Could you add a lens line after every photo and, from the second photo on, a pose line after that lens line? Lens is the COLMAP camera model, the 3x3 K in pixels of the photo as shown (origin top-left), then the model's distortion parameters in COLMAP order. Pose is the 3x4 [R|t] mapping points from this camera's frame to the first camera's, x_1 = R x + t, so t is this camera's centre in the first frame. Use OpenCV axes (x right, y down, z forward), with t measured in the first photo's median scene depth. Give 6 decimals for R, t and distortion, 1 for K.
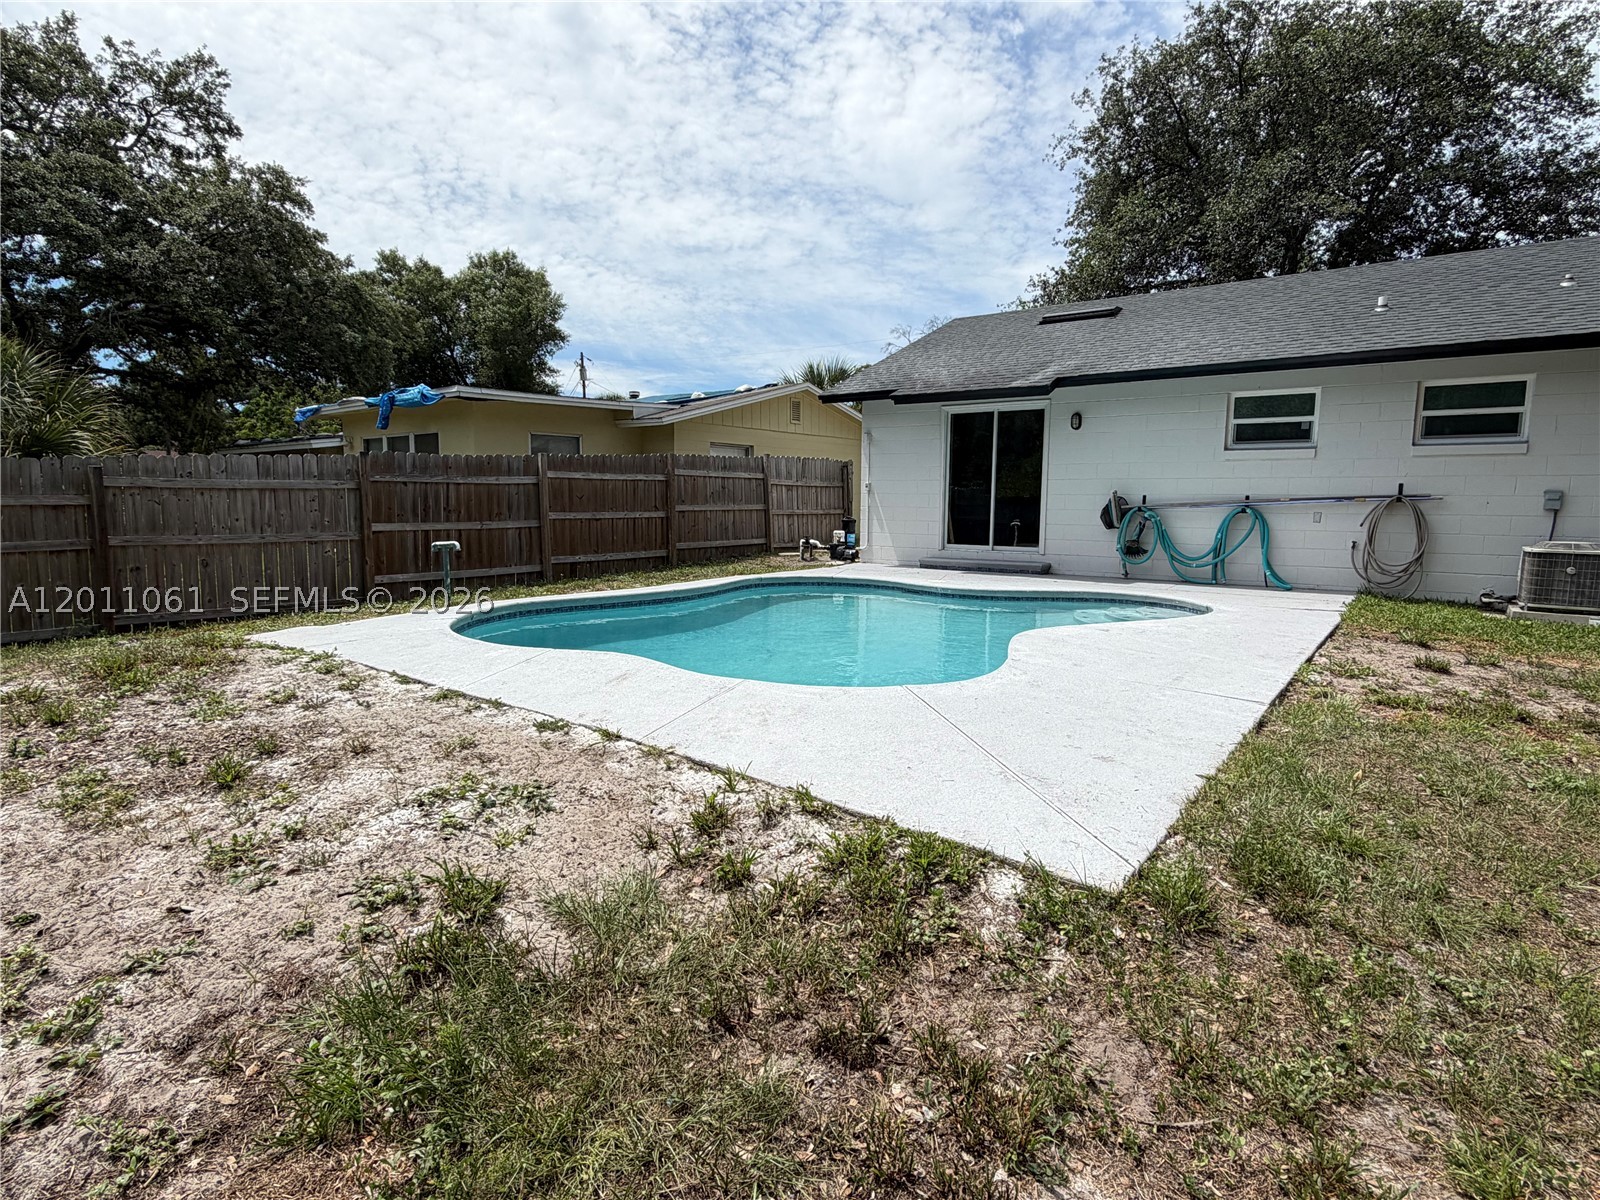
lens RADIAL K [[849.9, 0, 797.9], [0, 849.9, 603.7], [0, 0, 1]] dist [0.001509, -0.001251]
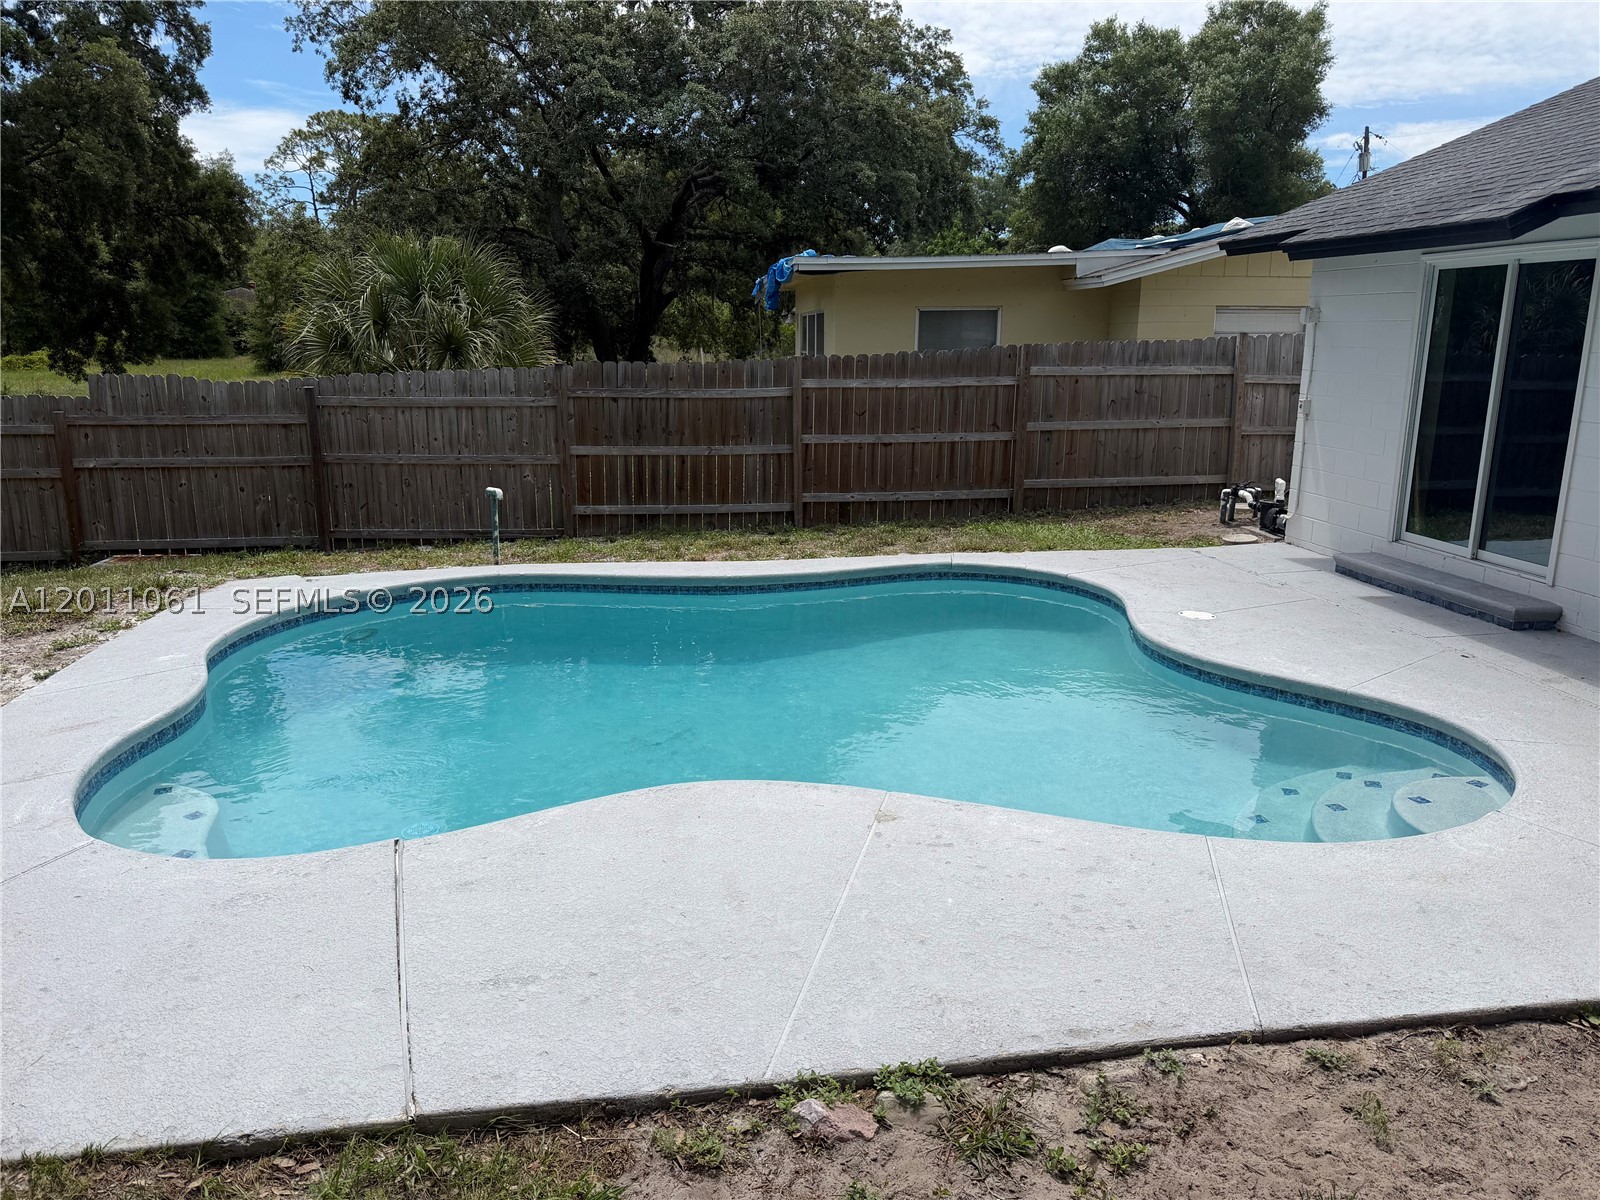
lens RADIAL K [[1128.5, 0, 800.1], [0, 1128.5, 618.9], [0, 0, 1]] dist [0.034604, -0.043337]
pose [[0.710099, 0.165999, -0.684254, 0.420402], [-0.084220, 0.984859, 0.151525, -0.098366], [0.699046, -0.049970, 0.713328, 0.279091]]
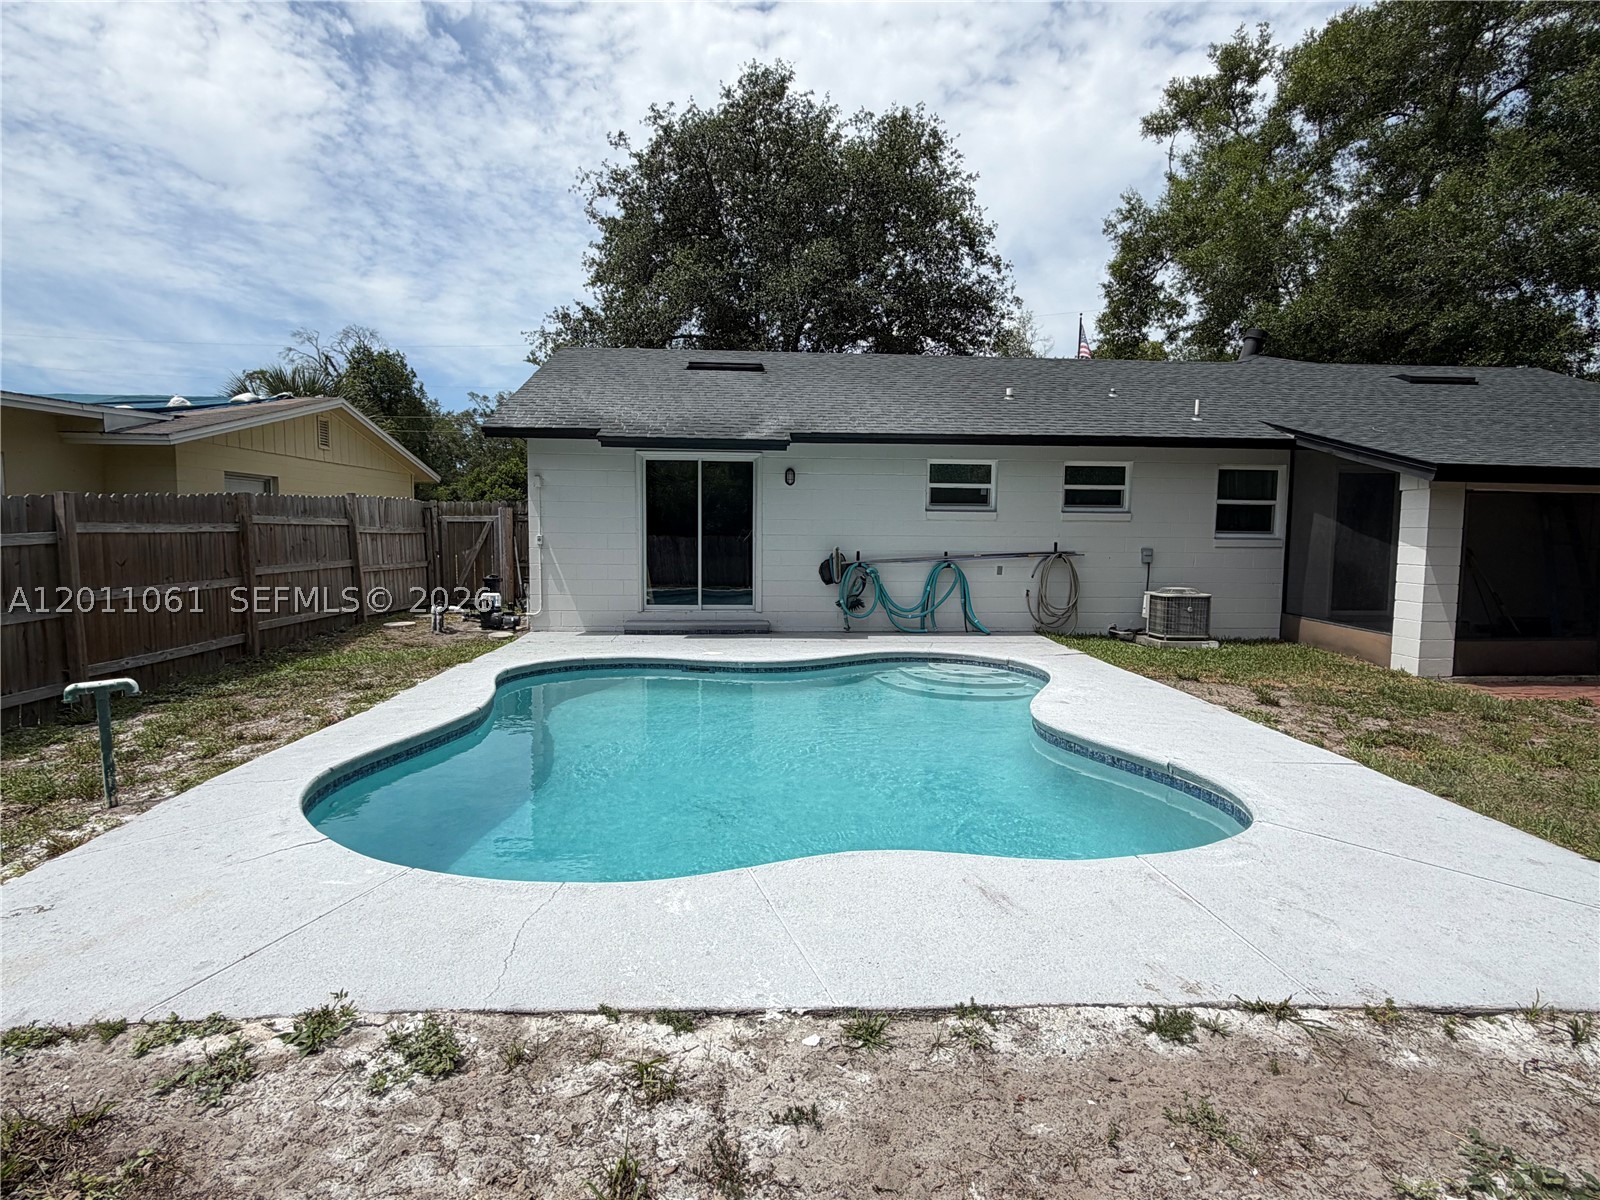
lens RADIAL K [[849.9, 0, 797.9], [0, 849.9, 603.7], [0, 0, 1]] dist [0.001509, -0.001251]
pose [[0.766159, -0.055456, 0.640254, -0.291929], [0.076537, 0.997053, -0.005227, -0.058618], [-0.638077, 0.053008, 0.768146, 0.230652]]
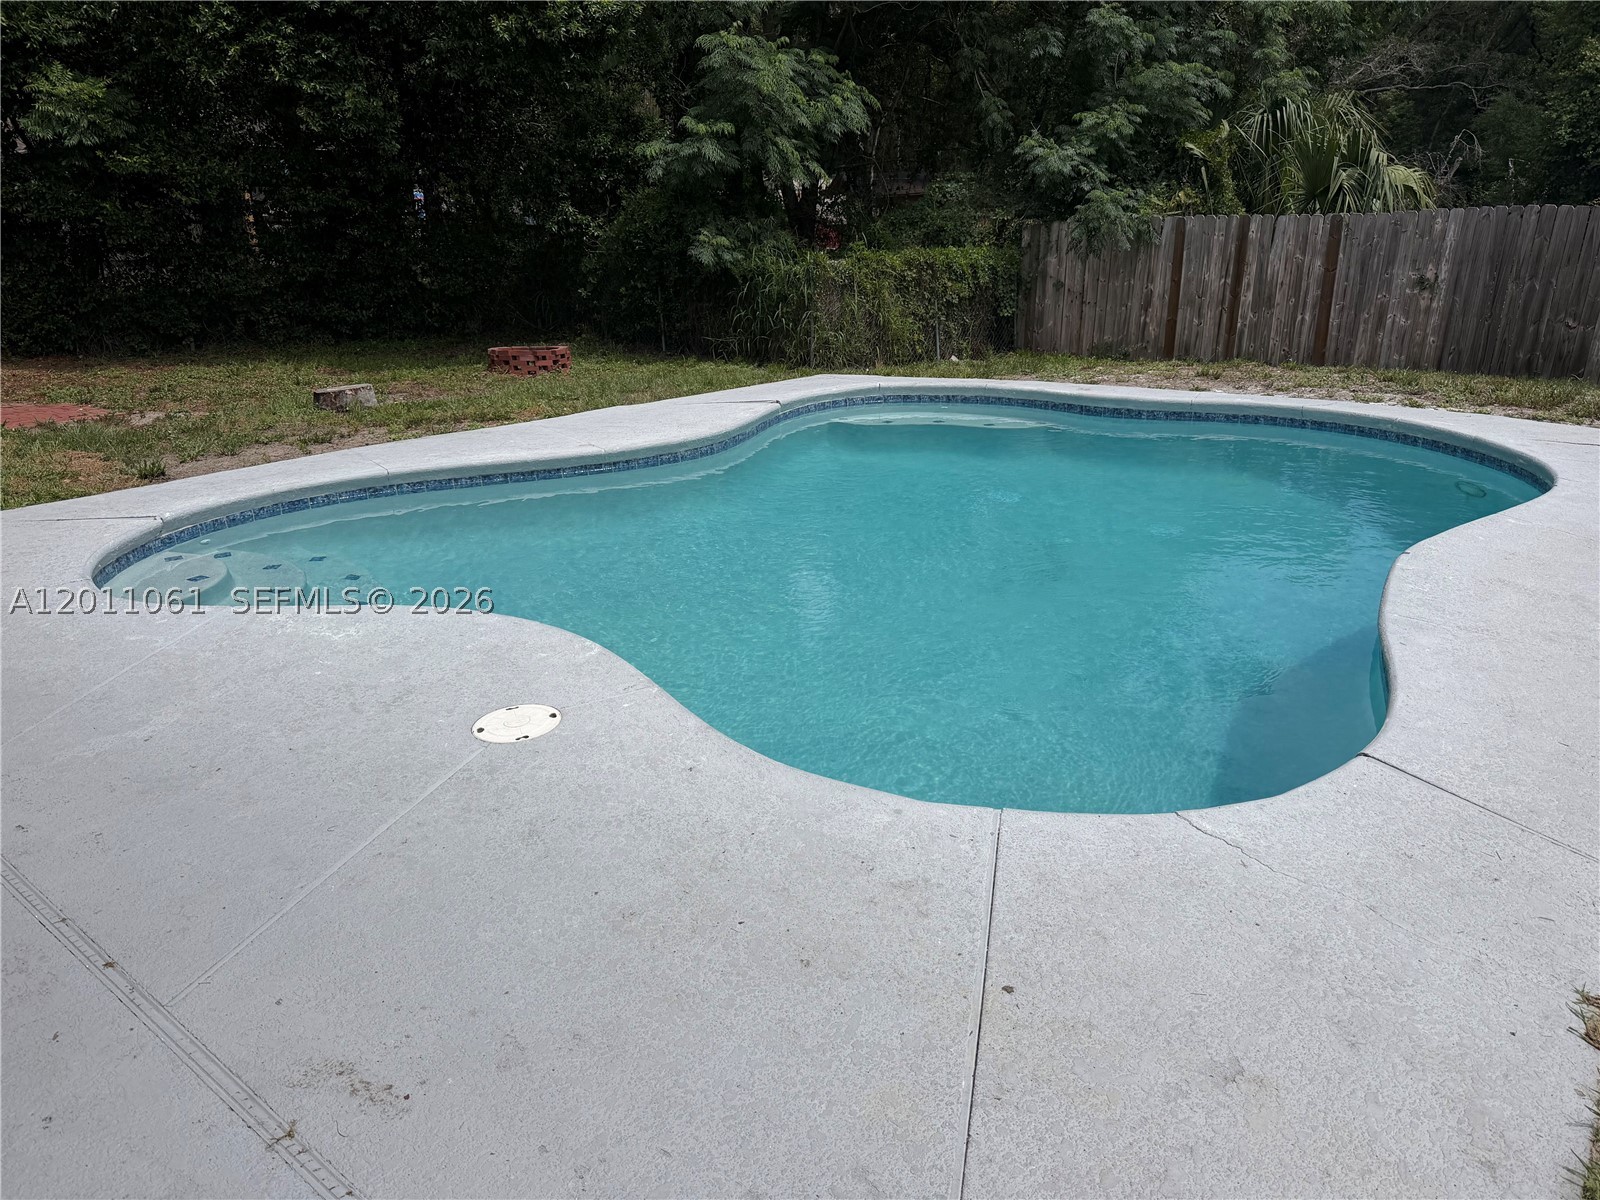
lens RADIAL K [[1125.5, 0, 800.0], [0, 1125.5, 600.0], [0, 0, 1]] dist [0.073302, -0.113512]
pose [[-0.999323, -0.000470, 0.036798, 0.071116], [0.015832, 0.897163, 0.441416, -0.165066], [-0.033221, 0.441699, -0.896548, 1.107499]]
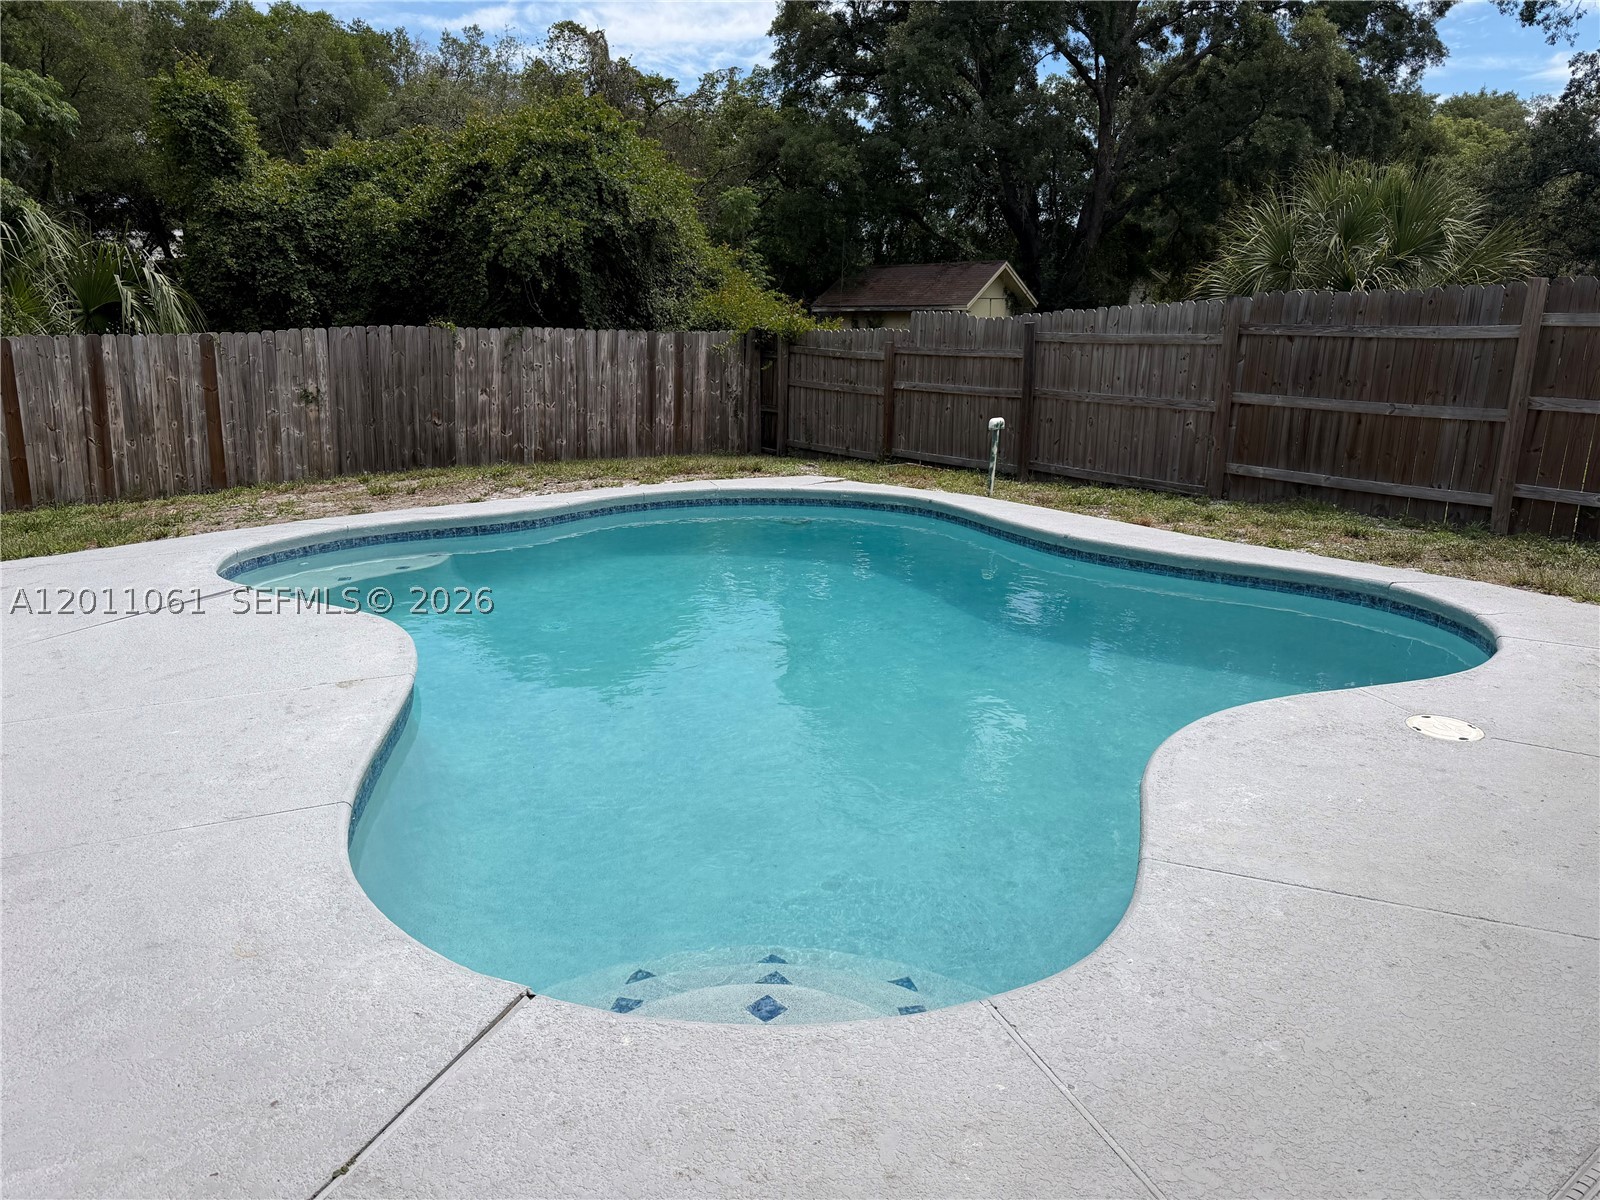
lens RADIAL K [[1113.0, 0, 798.7], [0, 1113.0, 626.7], [0, 0, 1]] dist [0.103275, -0.158152]
pose [[-0.283892, 0.253077, -0.924855, 0.493938], [-0.118627, 0.947860, 0.295785, -0.125709], [0.951490, 0.193684, -0.239068, 0.780564]]
